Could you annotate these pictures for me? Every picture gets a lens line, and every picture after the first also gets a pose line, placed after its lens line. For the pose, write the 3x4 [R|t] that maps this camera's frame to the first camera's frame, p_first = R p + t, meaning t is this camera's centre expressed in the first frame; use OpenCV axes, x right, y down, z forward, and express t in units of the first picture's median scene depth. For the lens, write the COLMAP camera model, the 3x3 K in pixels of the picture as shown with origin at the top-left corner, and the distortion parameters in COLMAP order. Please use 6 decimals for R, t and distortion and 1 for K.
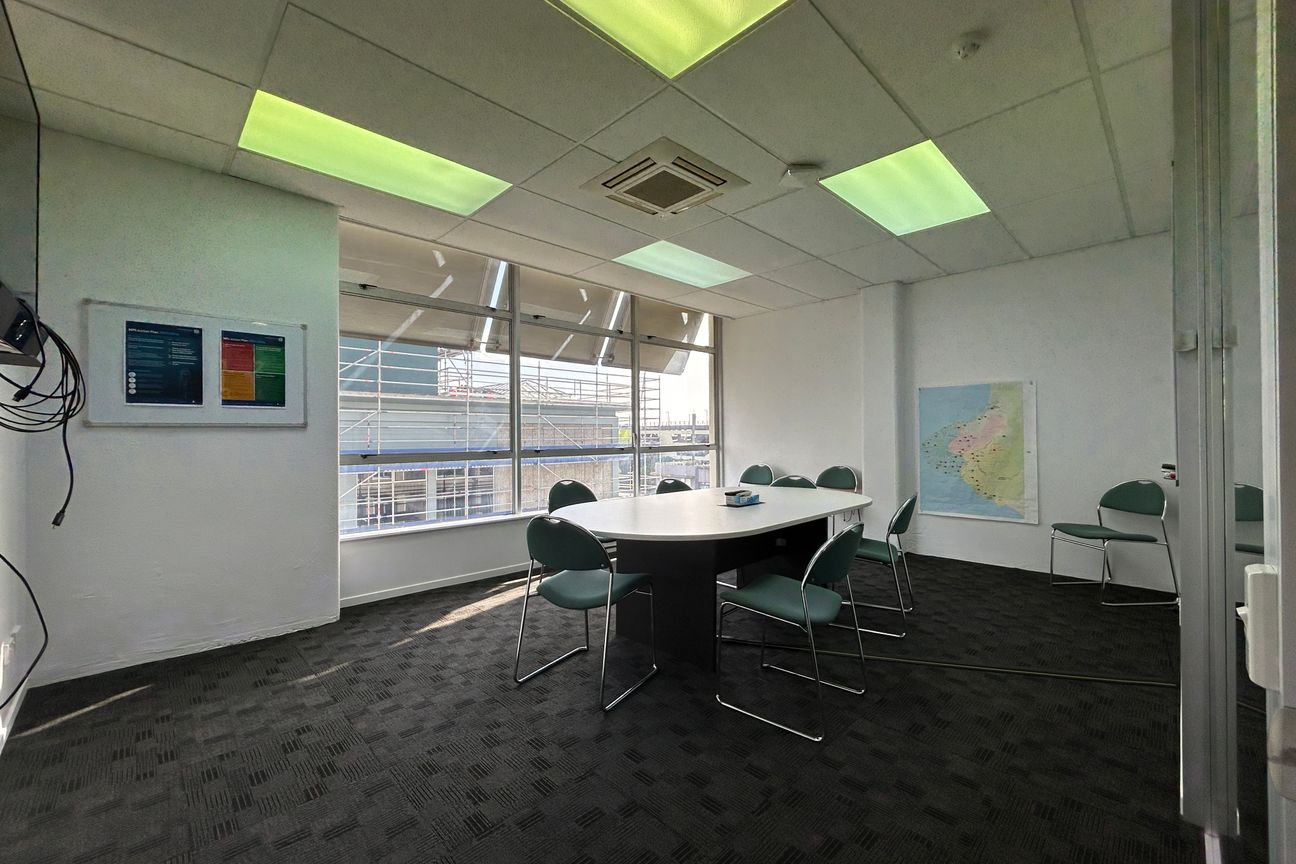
lens RADIAL K [[523.0, 0, 645.9], [0, 523.0, 431.4], [0, 0, 1]] dist [0.000009, -0.000218]
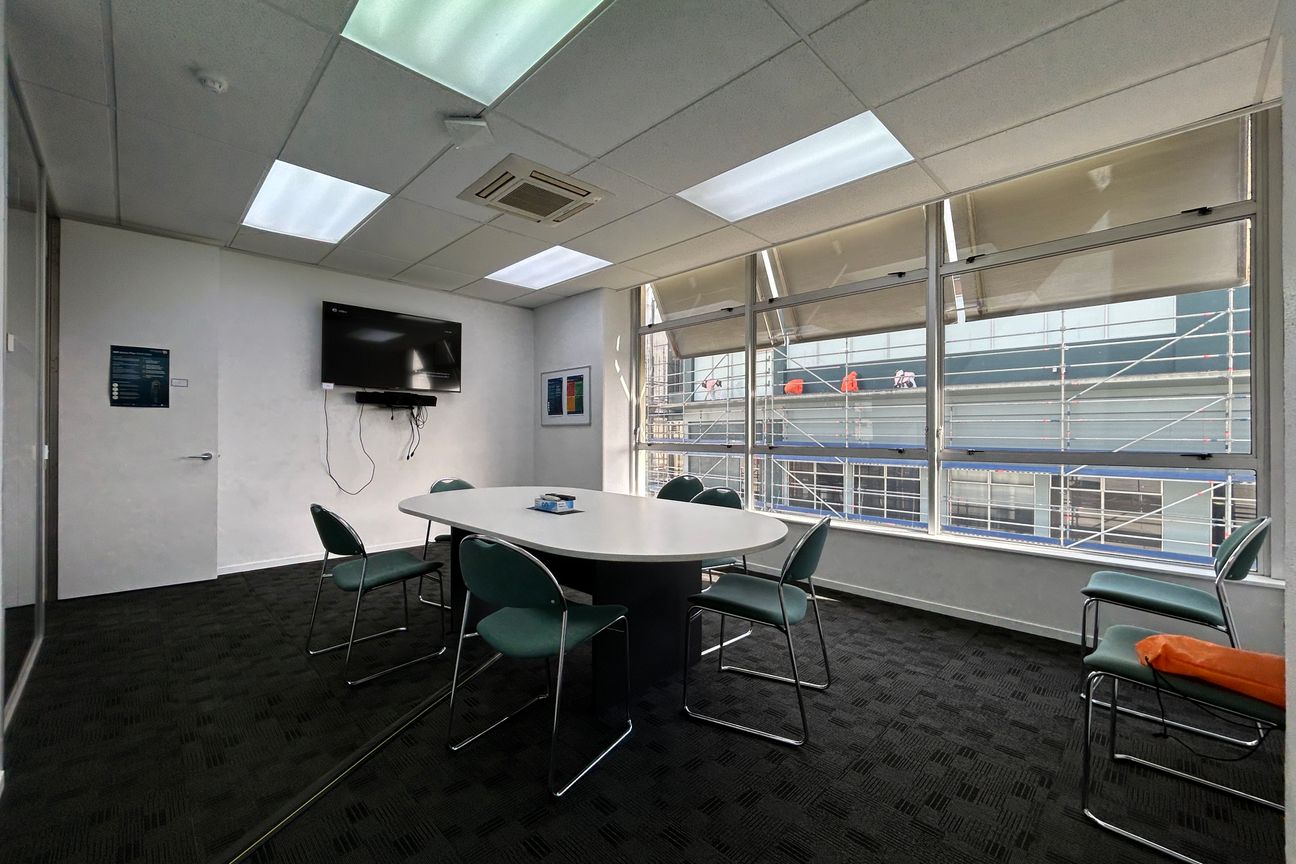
lens RADIAL K [[523.0, 0, 644.9], [0, 523.0, 431.0], [0, 0, 1]] dist [0.000009, -0.000218]
pose [[0.000461, 0.001196, -0.999999, 0.913759], [0.006054, 0.999981, 0.001199, 0.009353], [0.999982, -0.006054, 0.000454, 1.010695]]
